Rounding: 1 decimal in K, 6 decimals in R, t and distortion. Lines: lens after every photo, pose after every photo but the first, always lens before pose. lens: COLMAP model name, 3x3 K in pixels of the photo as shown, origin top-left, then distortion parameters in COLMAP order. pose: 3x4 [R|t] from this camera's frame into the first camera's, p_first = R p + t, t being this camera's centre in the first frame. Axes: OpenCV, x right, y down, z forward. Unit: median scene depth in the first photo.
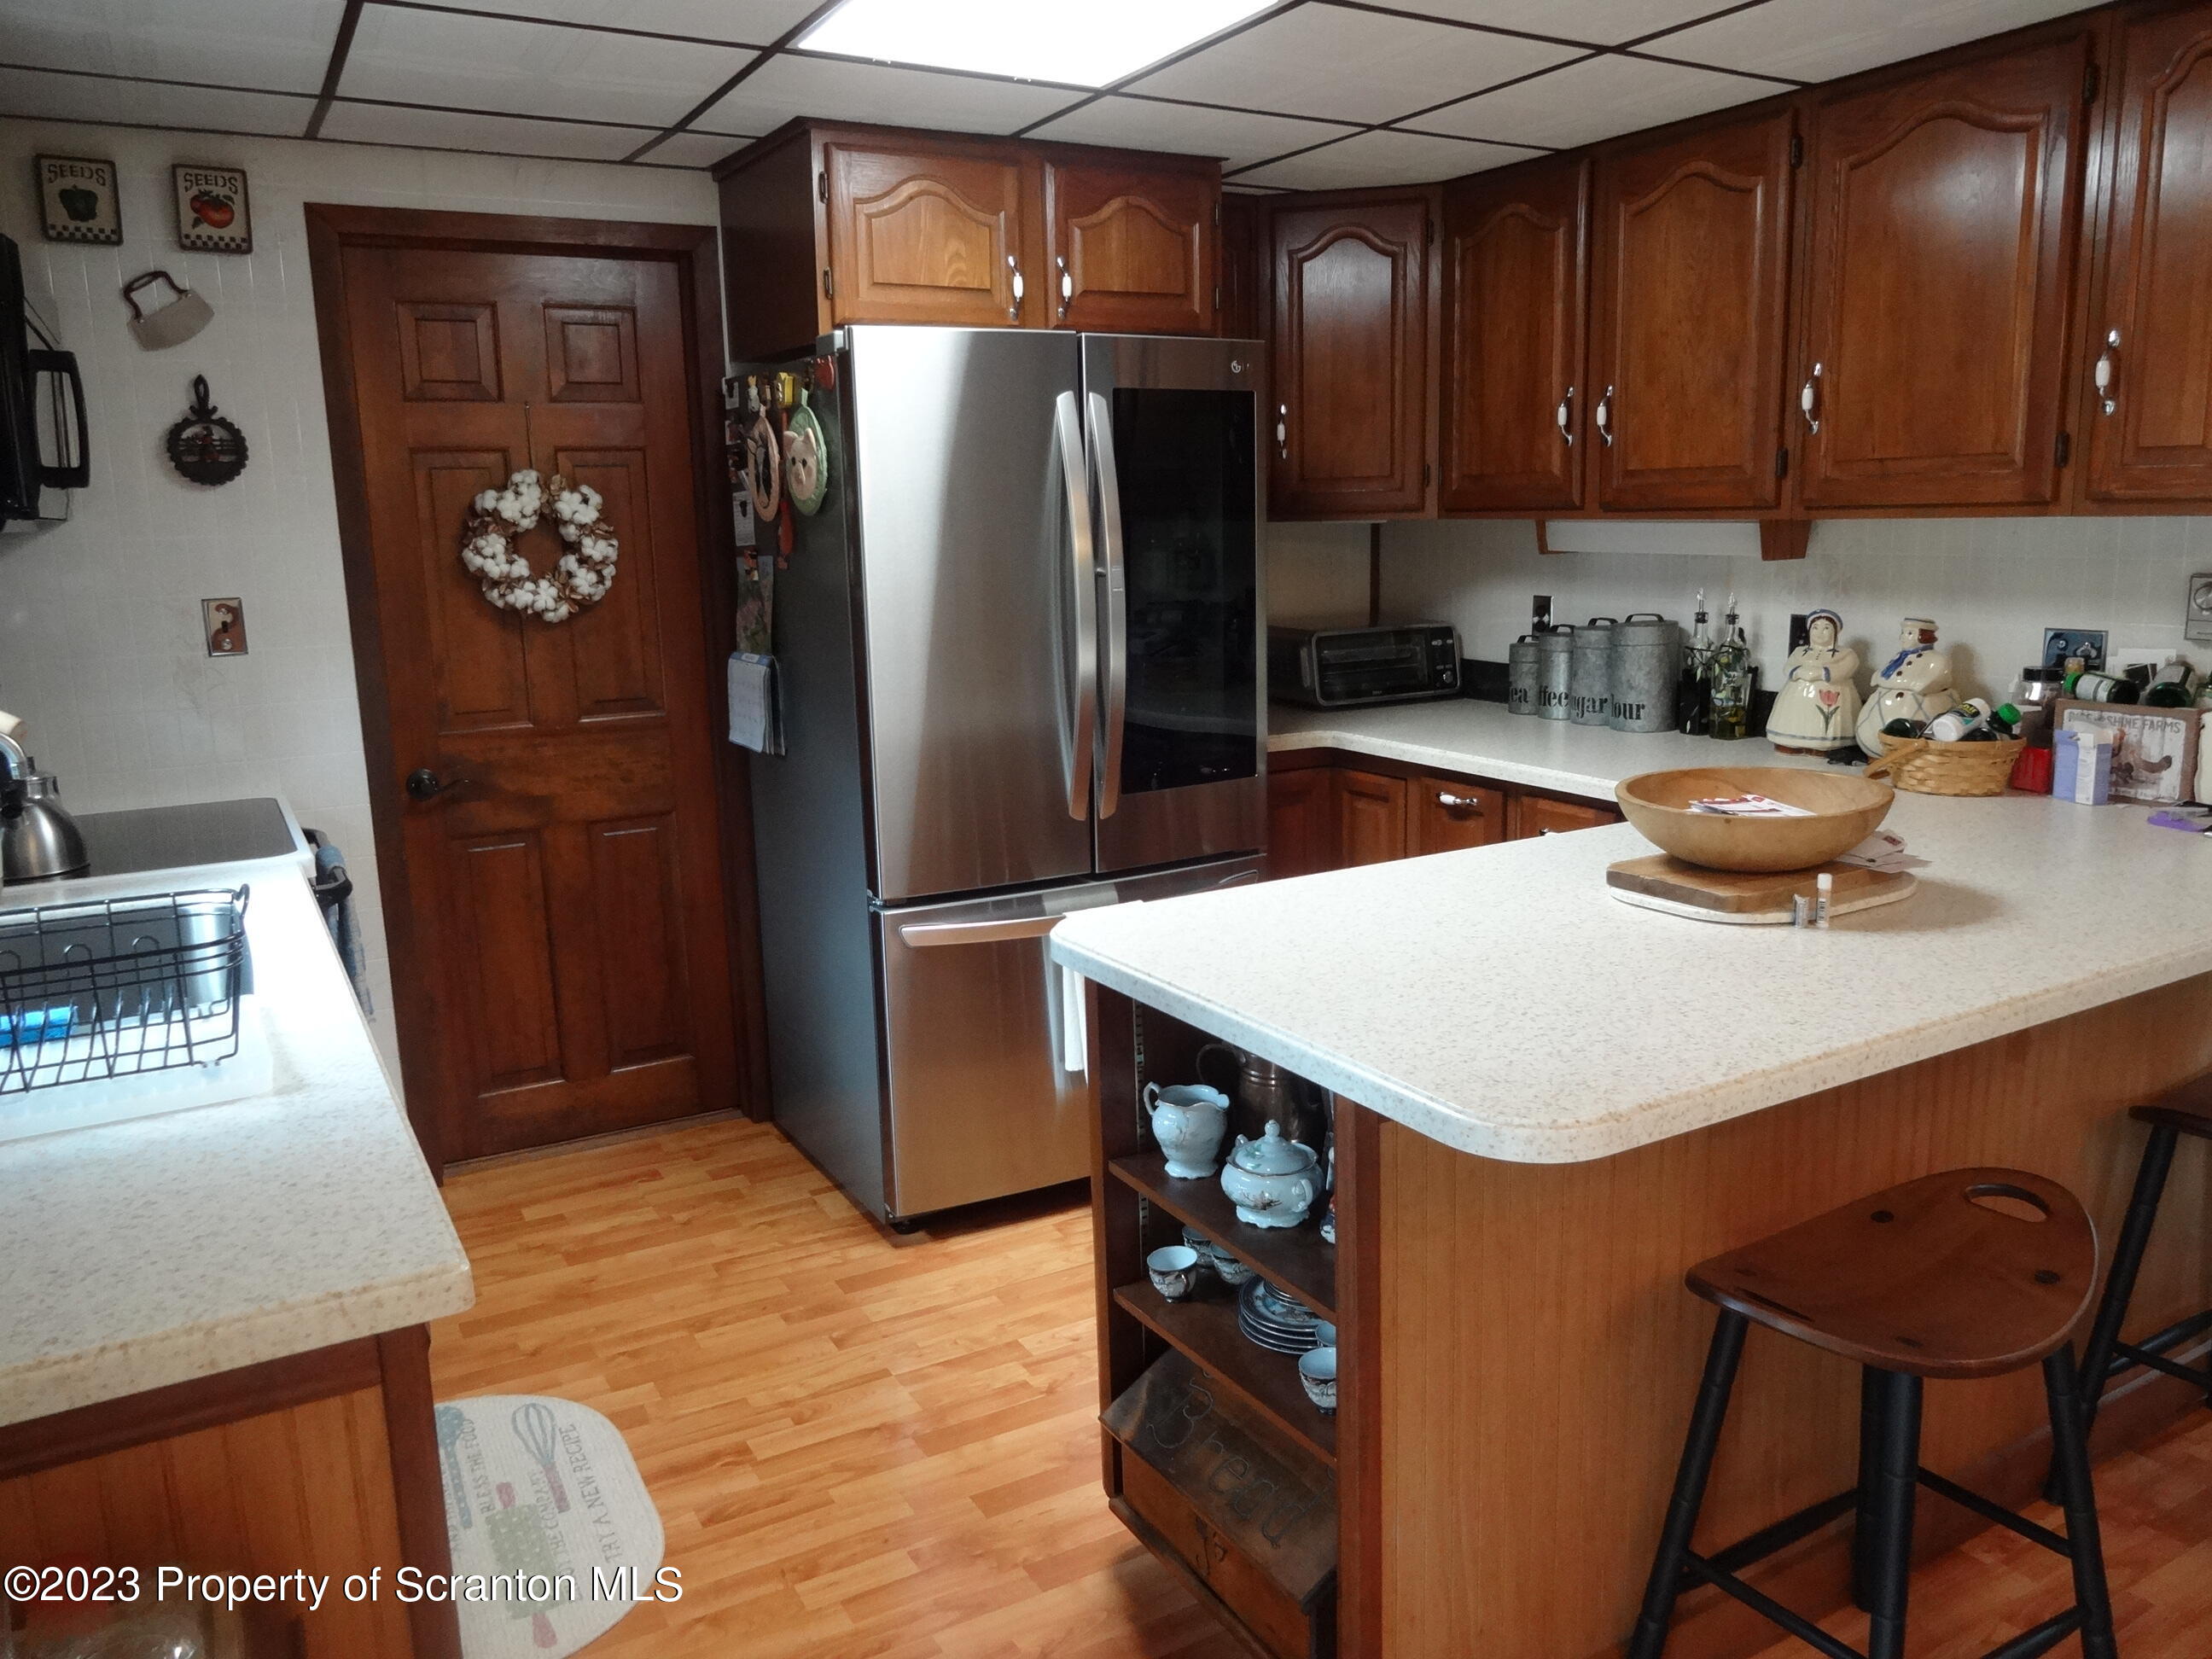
lens RADIAL K [[1619.5, 0, 1117.3], [0, 1619.5, 822.5], [0, 0, 1]] dist [-0.012979, -0.006987]
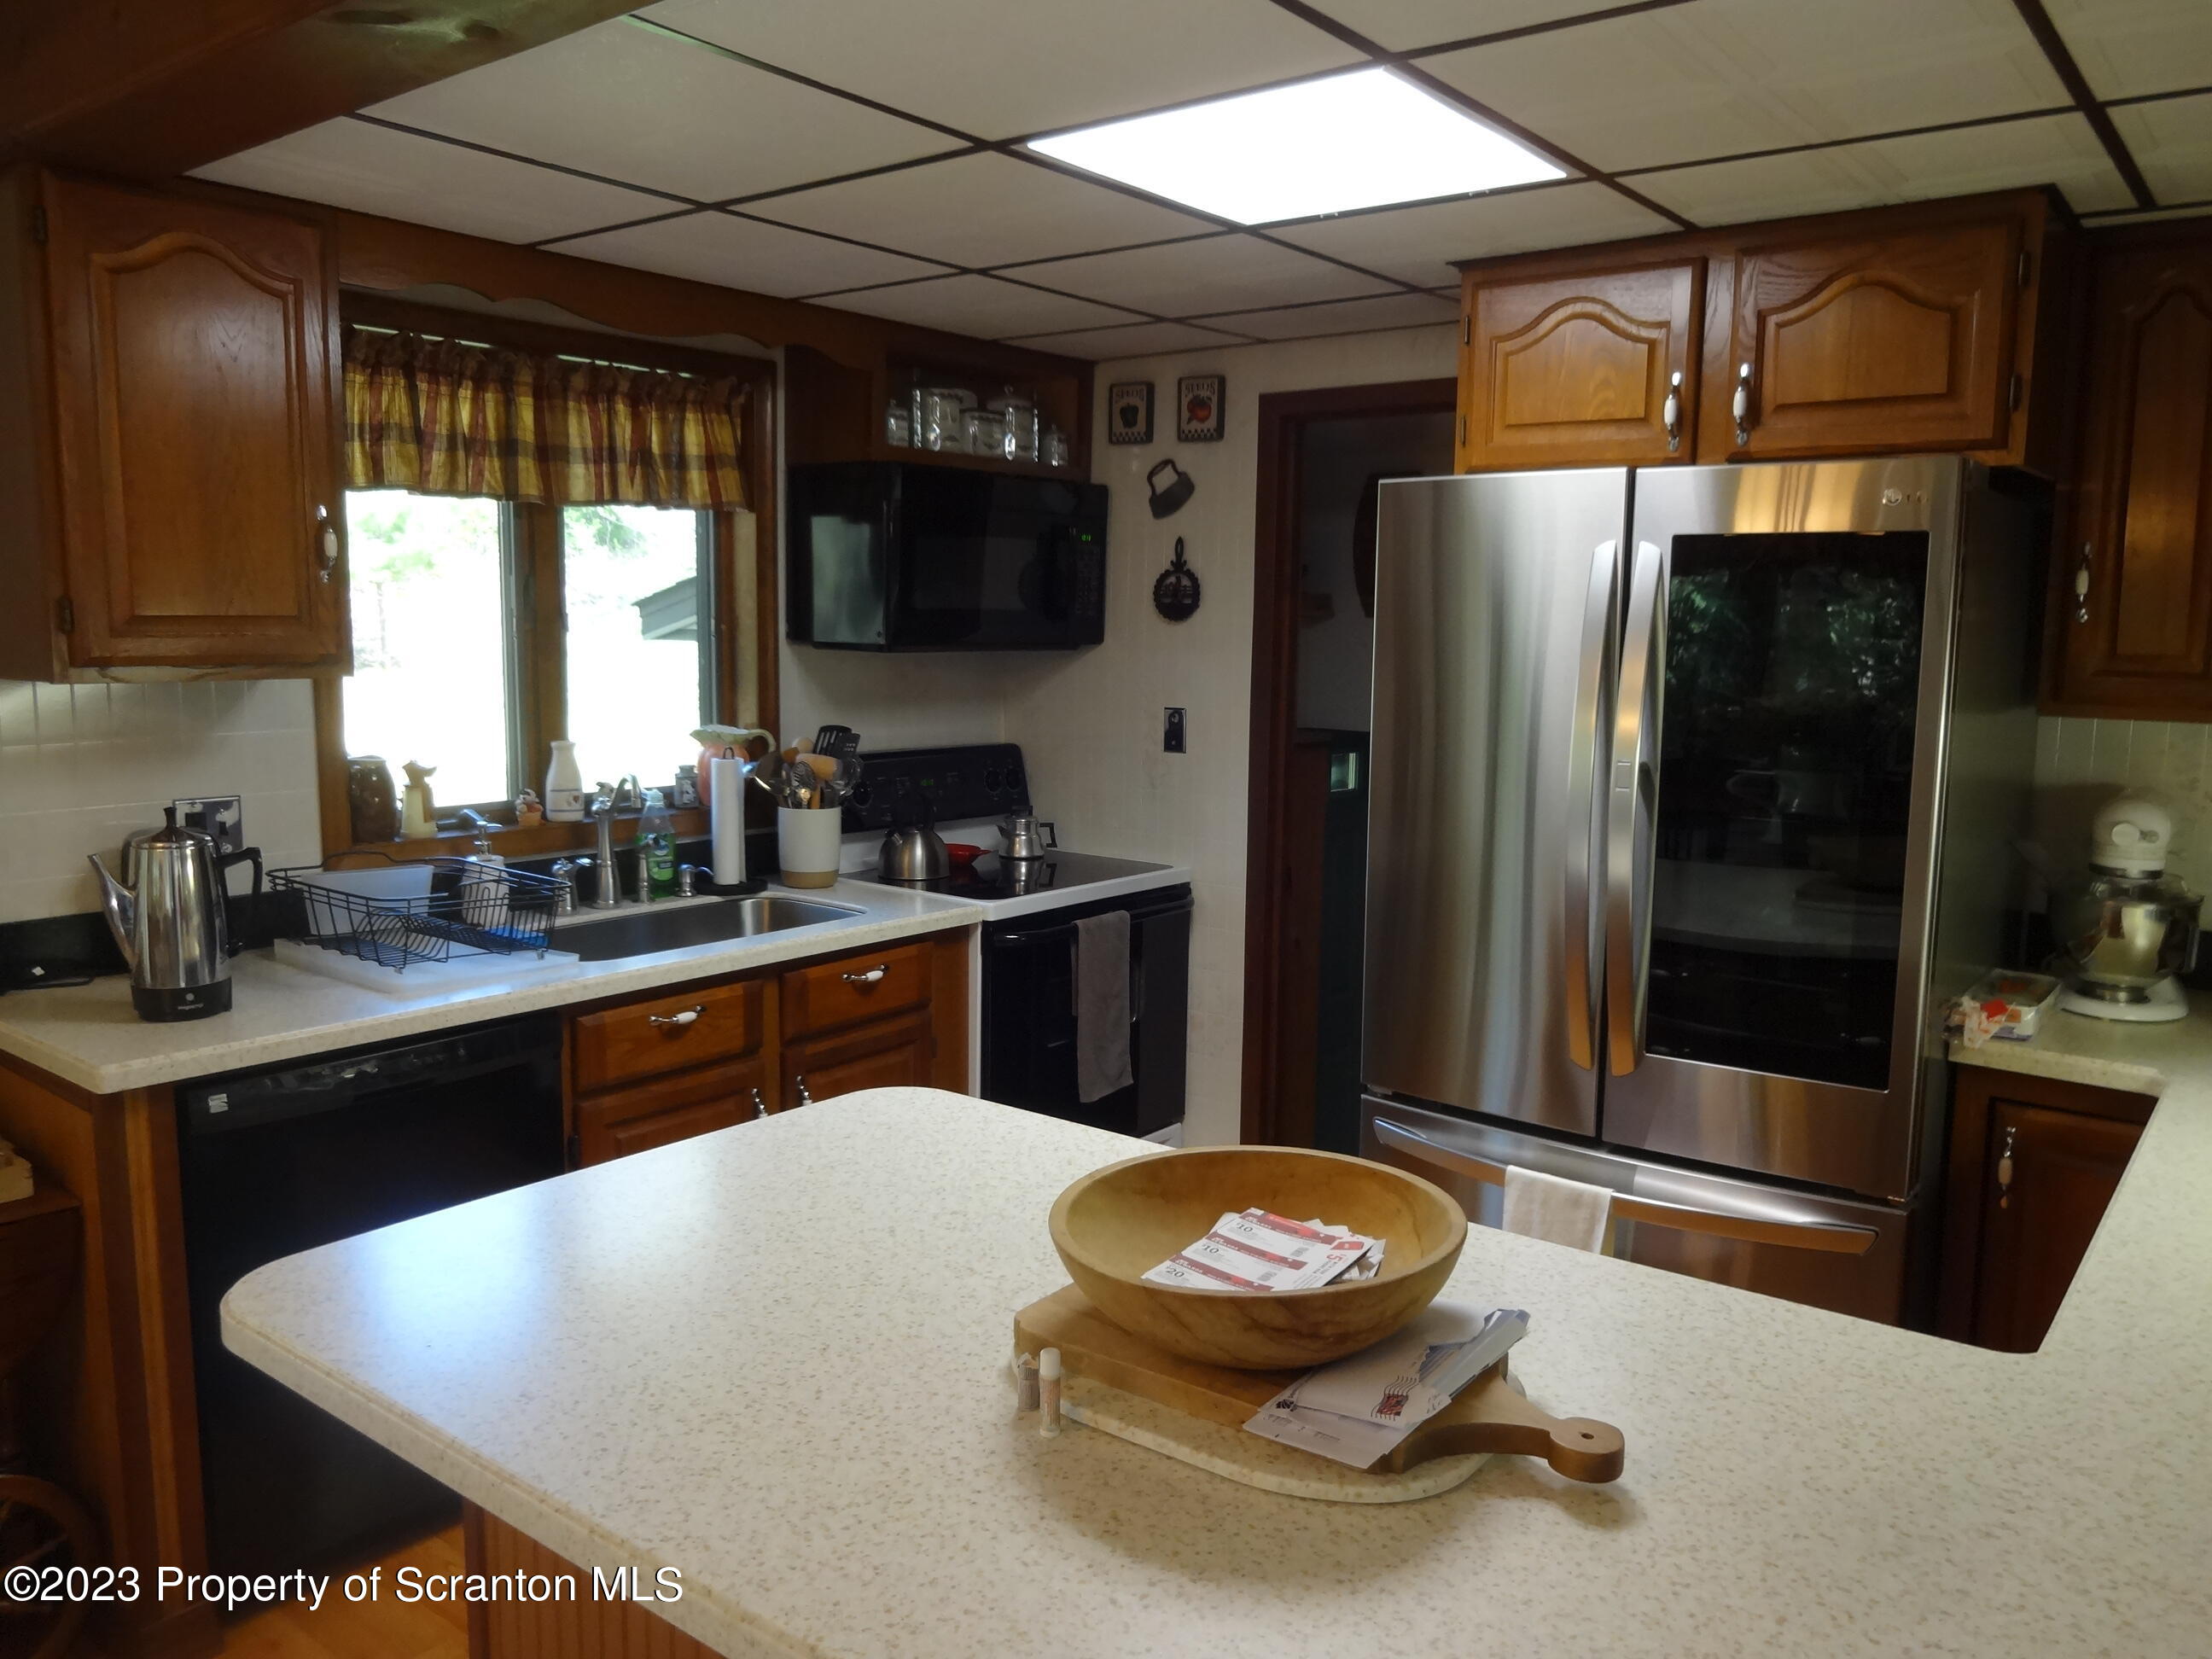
lens RADIAL K [[1619.5, 0, 1117.3], [0, 1619.5, 822.5], [0, 0, 1]] dist [-0.012979, -0.006987]
pose [[0.372841, 0.143696, -0.916701, 0.637948], [-0.199999, 0.977160, 0.071829, -0.138393], [0.906085, 0.156559, 0.393064, 0.483552]]
